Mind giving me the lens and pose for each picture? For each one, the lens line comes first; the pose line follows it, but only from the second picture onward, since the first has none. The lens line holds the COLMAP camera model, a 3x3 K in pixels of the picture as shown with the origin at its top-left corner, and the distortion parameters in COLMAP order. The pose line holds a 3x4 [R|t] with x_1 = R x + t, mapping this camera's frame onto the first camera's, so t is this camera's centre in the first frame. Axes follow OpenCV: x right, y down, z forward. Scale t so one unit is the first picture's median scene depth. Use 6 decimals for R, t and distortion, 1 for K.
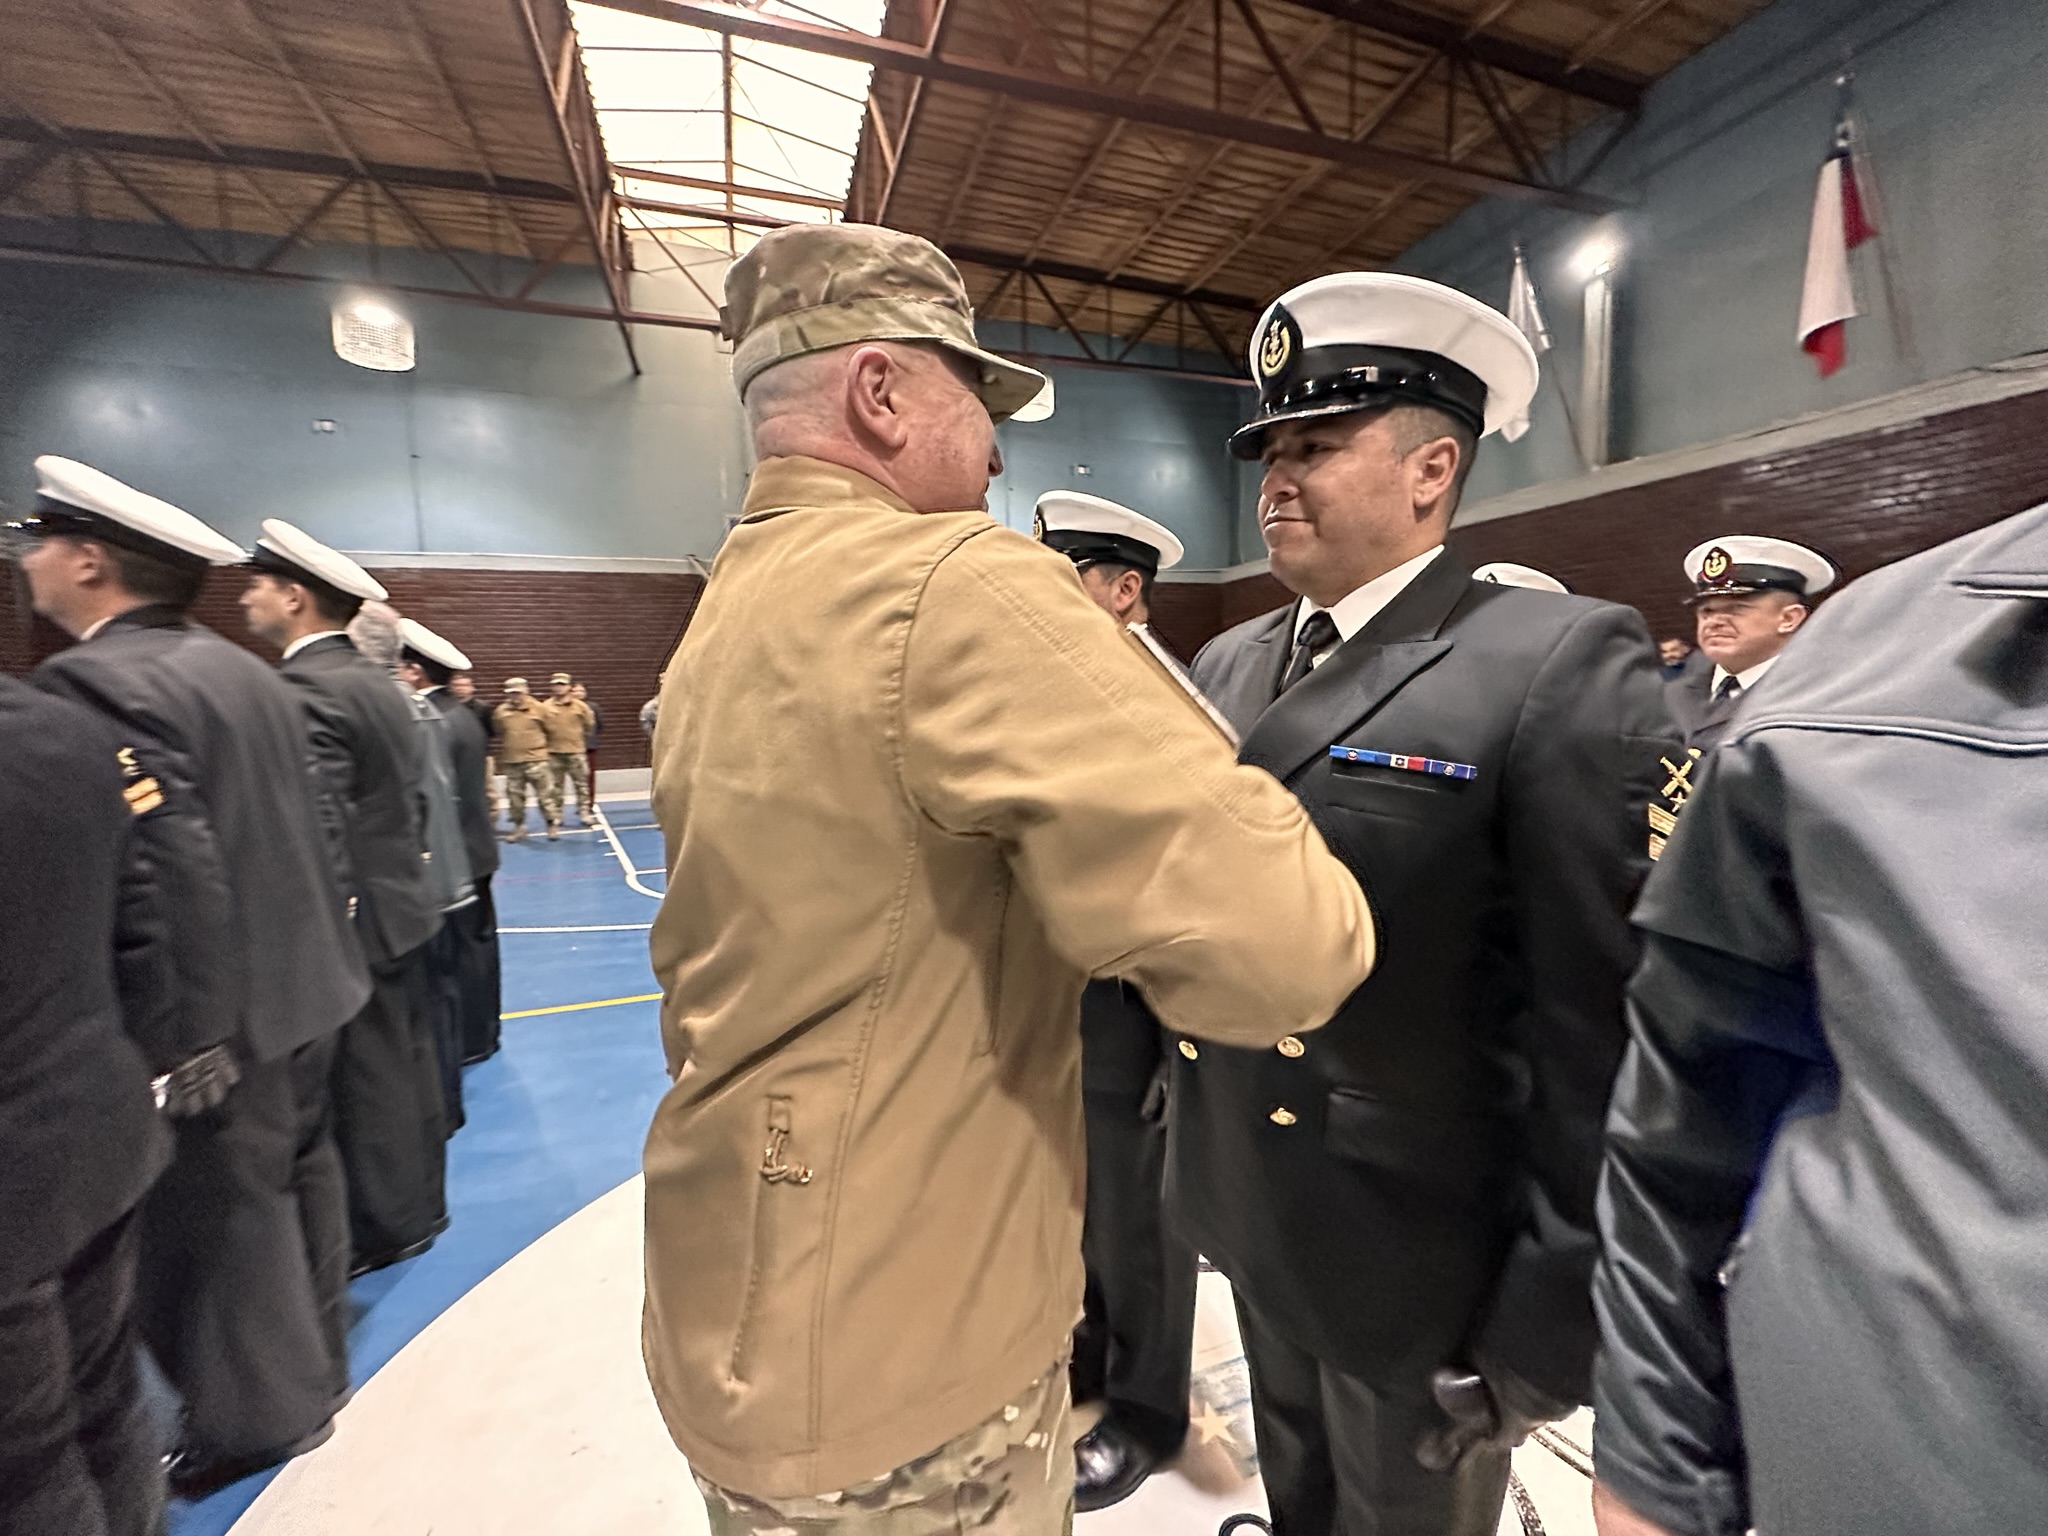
lens RADIAL K [[824.6, 0, 1020.2], [0, 824.6, 767.8], [0, 0, 1]] dist [-0.001661, -0.000057]
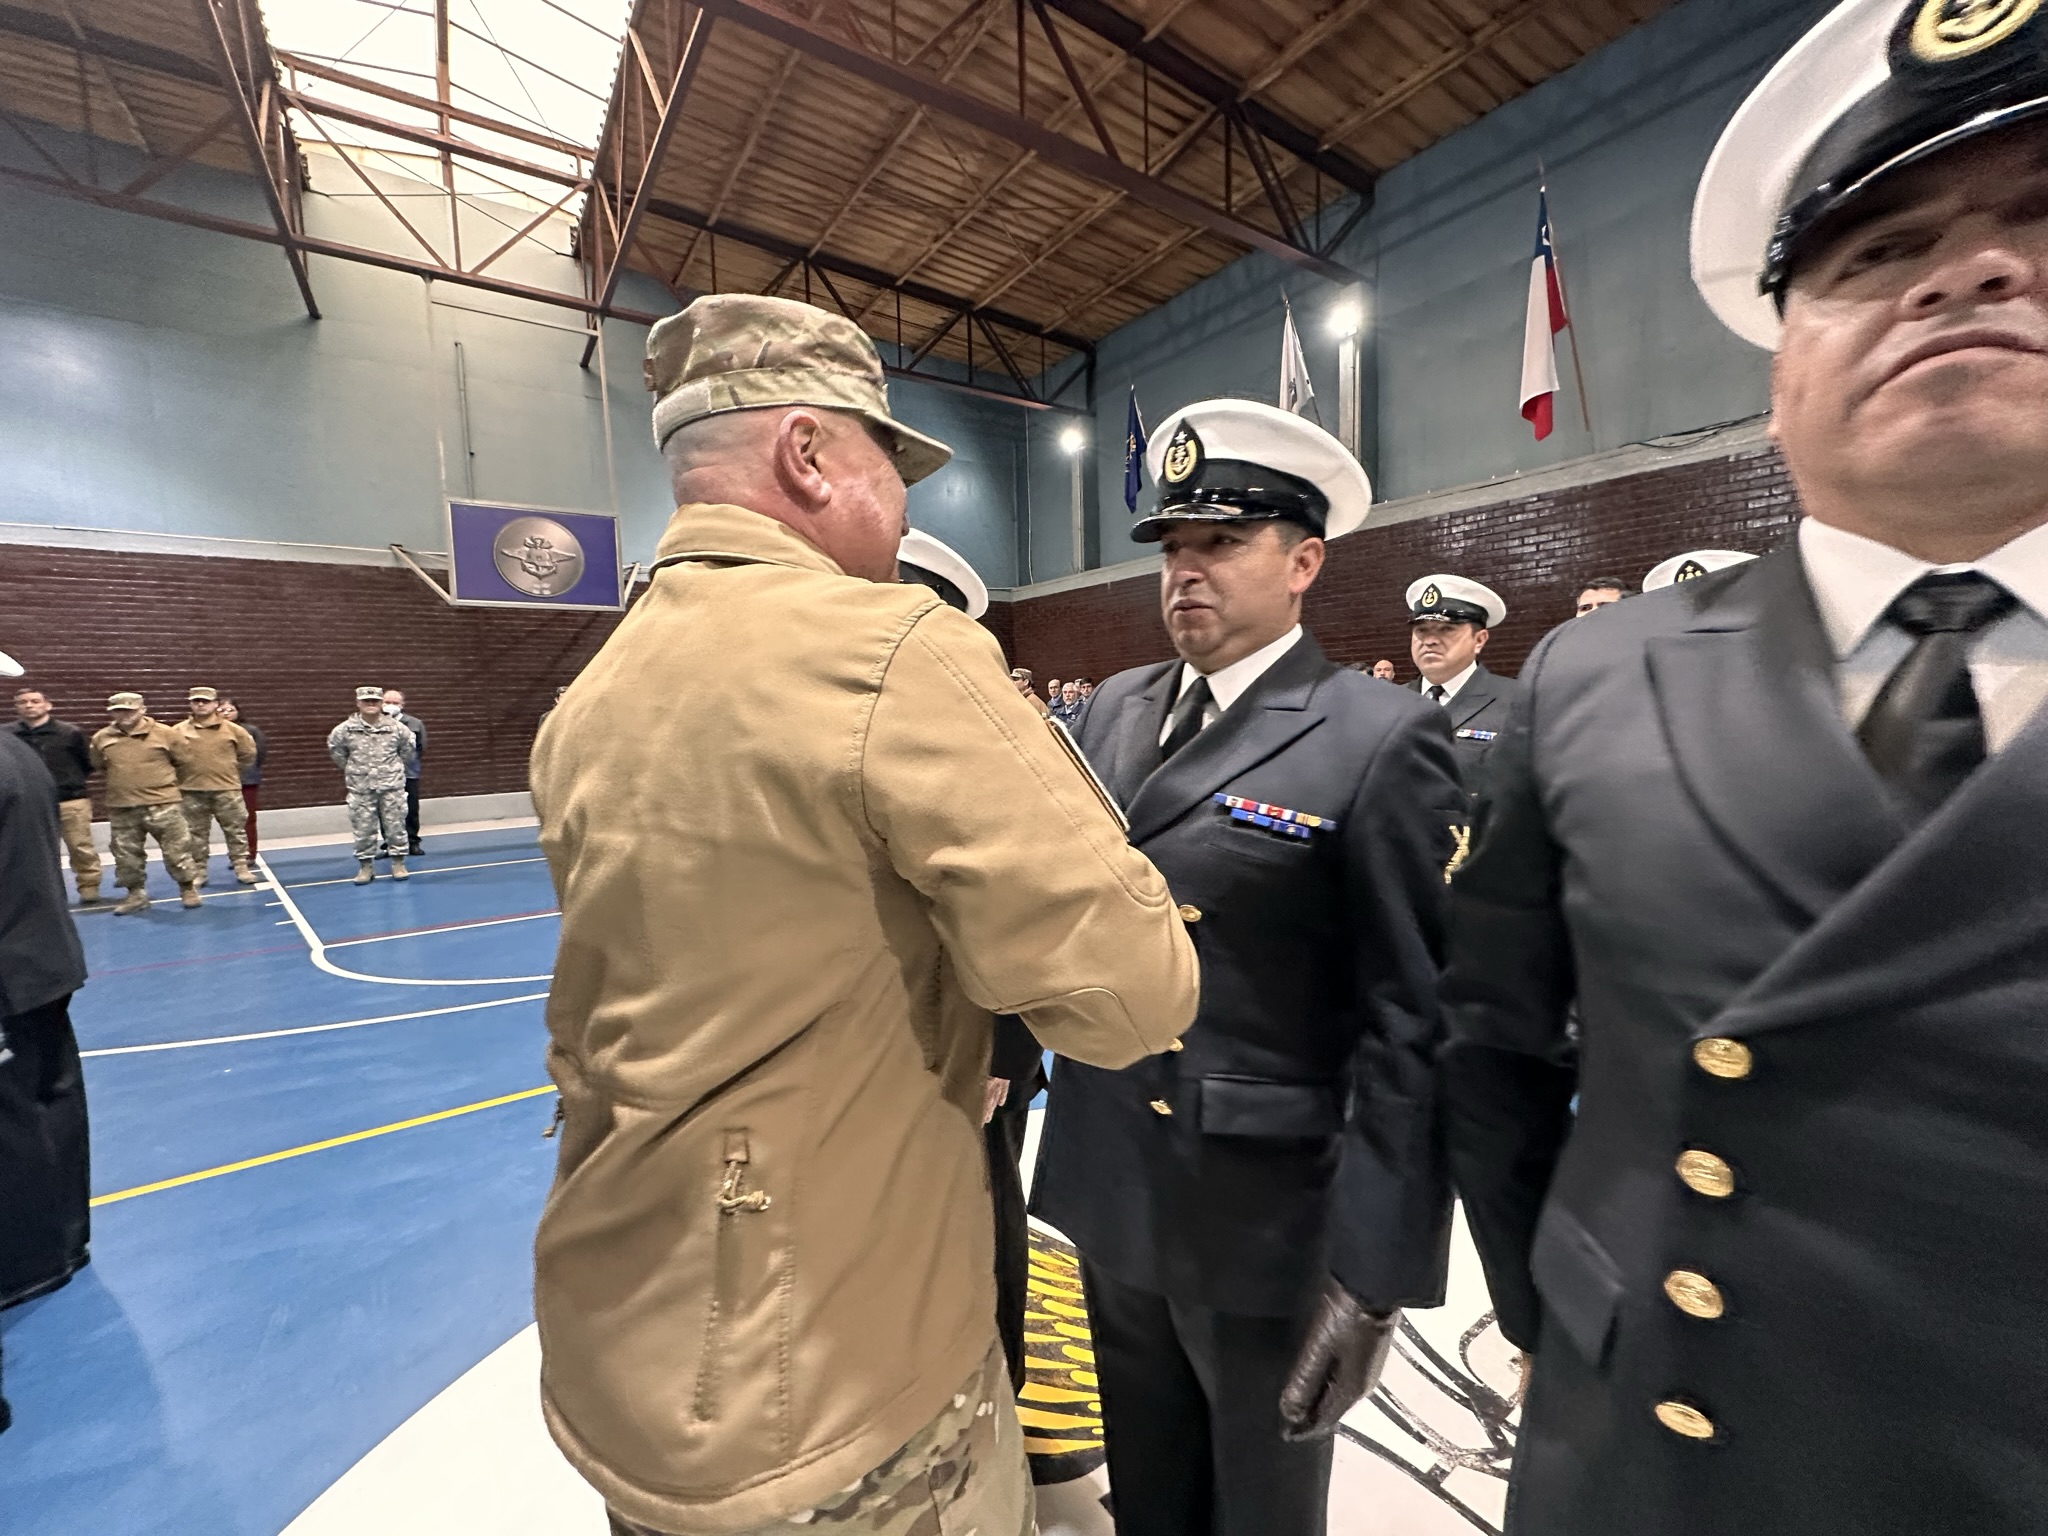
lens RADIAL K [[816.5, 0, 1026.8], [0, 816.5, 766.3], [0, 0, 1]] dist [-0.001207, 0.000038]
pose [[0.960398, -0.021908, 0.277768, -0.032321], [0.027632, 0.999479, -0.016708, -0.006733], [-0.277257, 0.023722, 0.960503, 0.060150]]
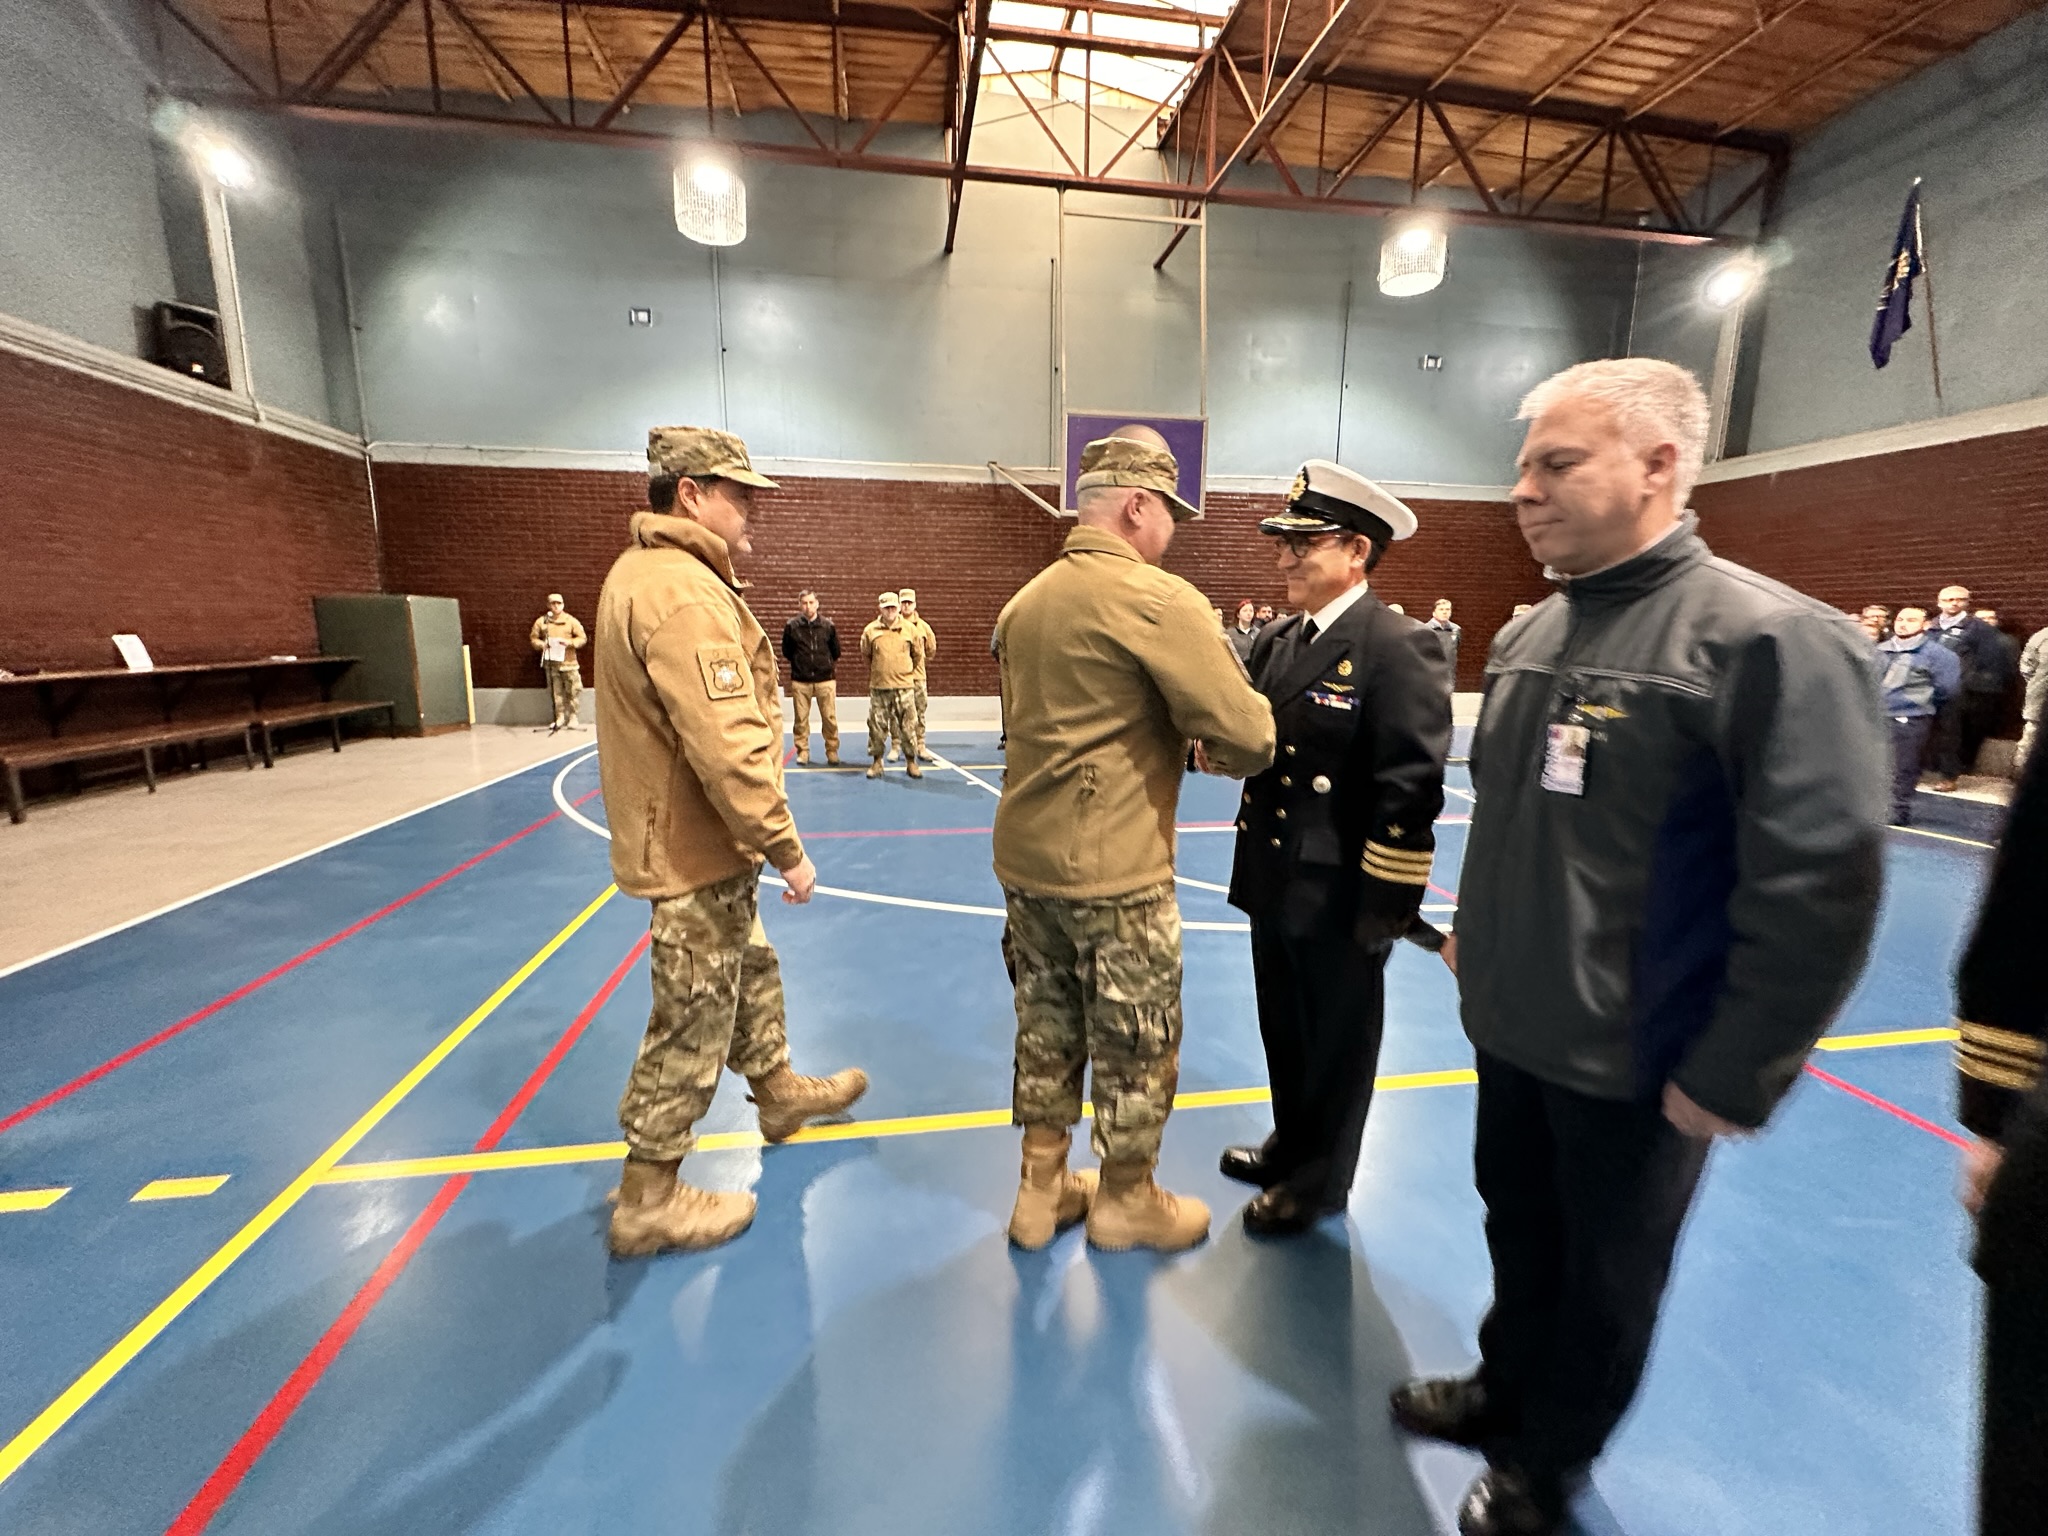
lens RADIAL K [[815.7, 0, 1023.4], [0, 815.7, 764.3], [0, 0, 1]] dist [-0.001186, -0.000068]
pose [[0.985953, 0.060078, -0.155842, -0.266392], [-0.047753, 0.995515, 0.081665, -0.004095], [0.160049, -0.073075, 0.984400, 0.132927]]
